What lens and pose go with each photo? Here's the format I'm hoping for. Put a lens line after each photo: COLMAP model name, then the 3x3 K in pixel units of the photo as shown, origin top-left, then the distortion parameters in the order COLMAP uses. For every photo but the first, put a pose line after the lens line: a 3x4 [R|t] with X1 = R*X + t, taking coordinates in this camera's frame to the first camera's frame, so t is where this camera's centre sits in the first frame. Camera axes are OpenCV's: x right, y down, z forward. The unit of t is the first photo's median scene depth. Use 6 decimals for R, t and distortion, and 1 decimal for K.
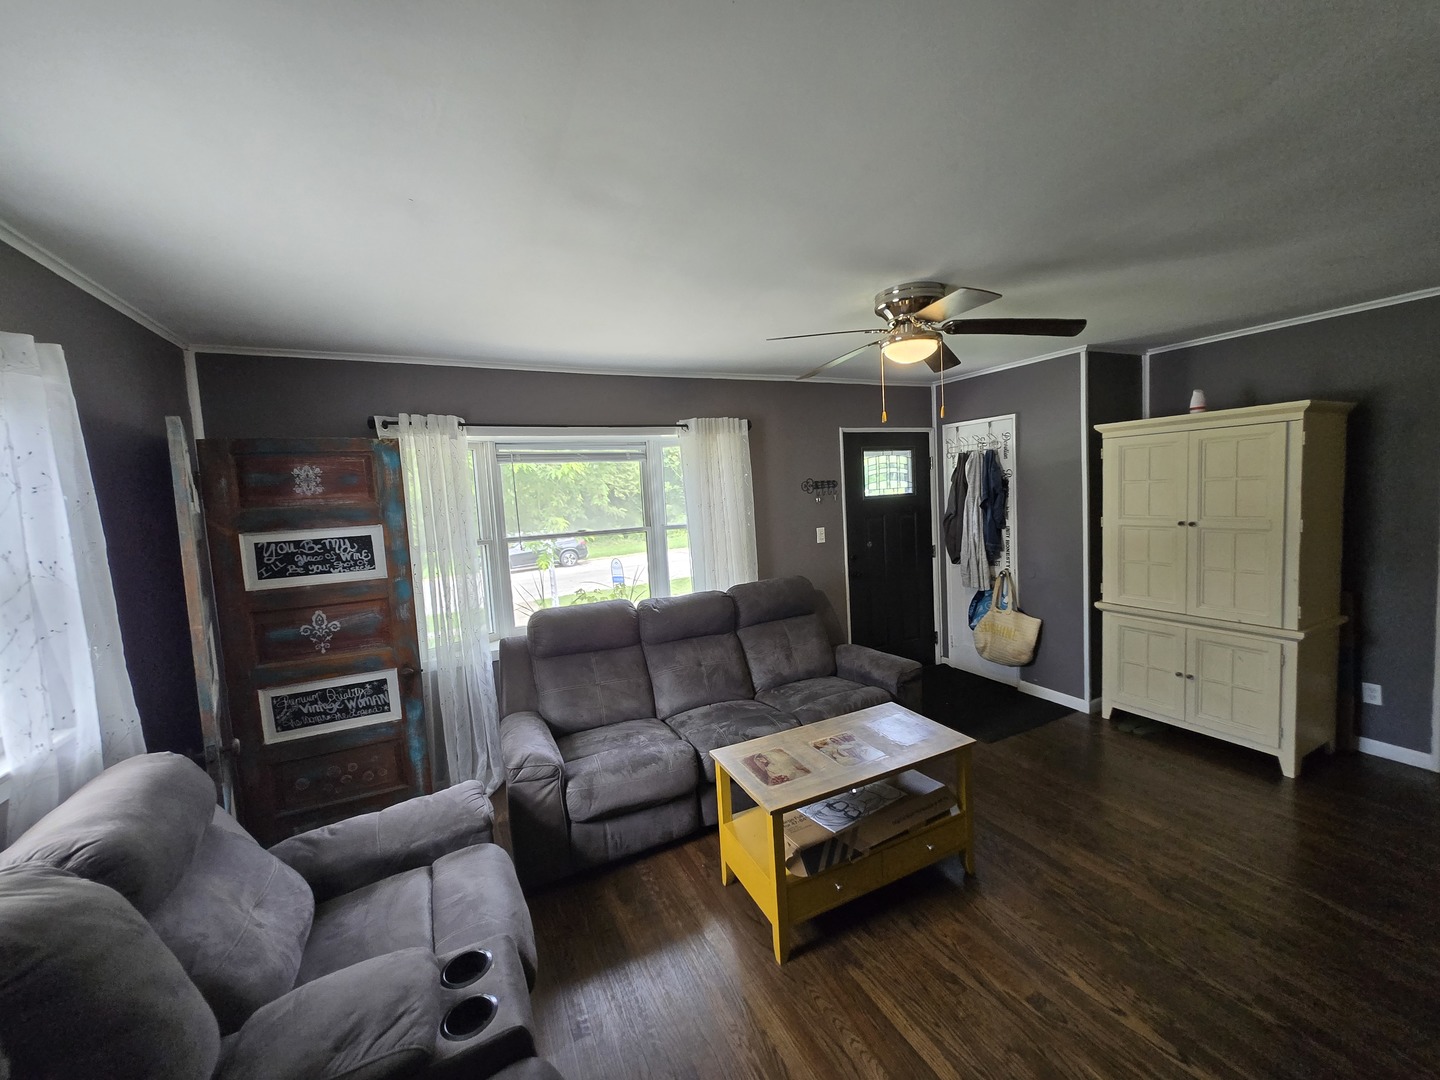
lens RADIAL K [[571.3, 0, 733.4], [0, 571.3, 539.8], [0, 0, 1]] dist [-0.000658, 0.000000]
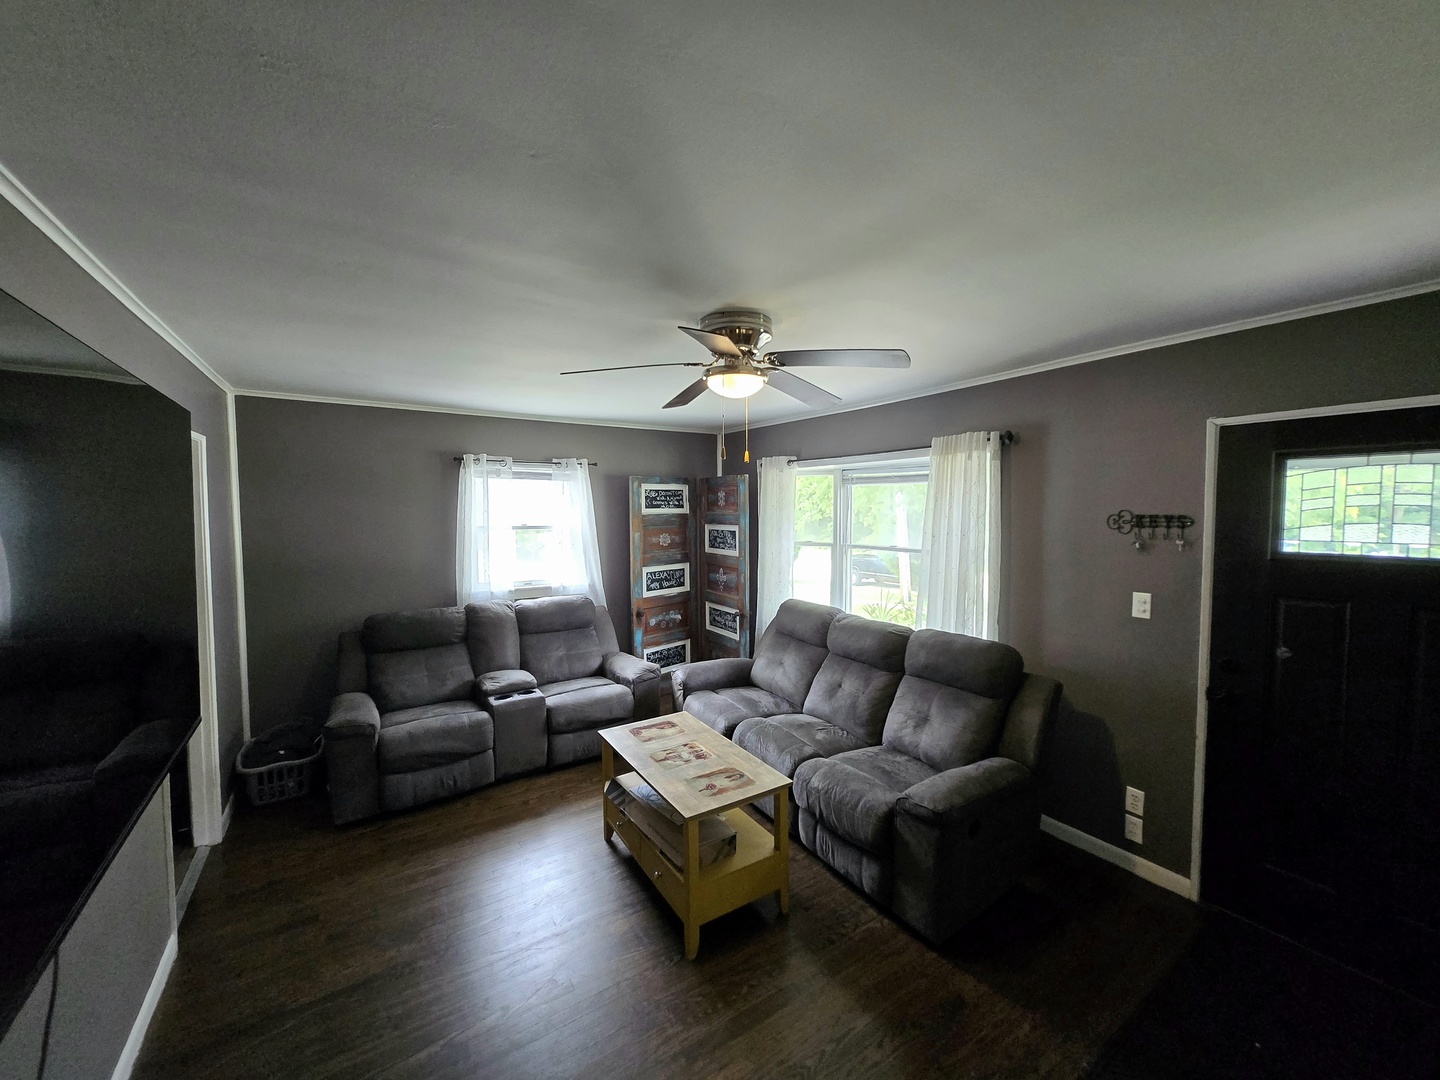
lens RADIAL K [[571.3, 0, 729.3], [0, 571.3, 537.0], [0, 0, 1]] dist [-0.000658, 0.000000]
pose [[0.103817, 0.107353, -0.988786, 1.078763], [-0.083875, 0.991561, 0.098848, -0.158818], [0.991053, 0.072672, 0.111945, 0.778888]]
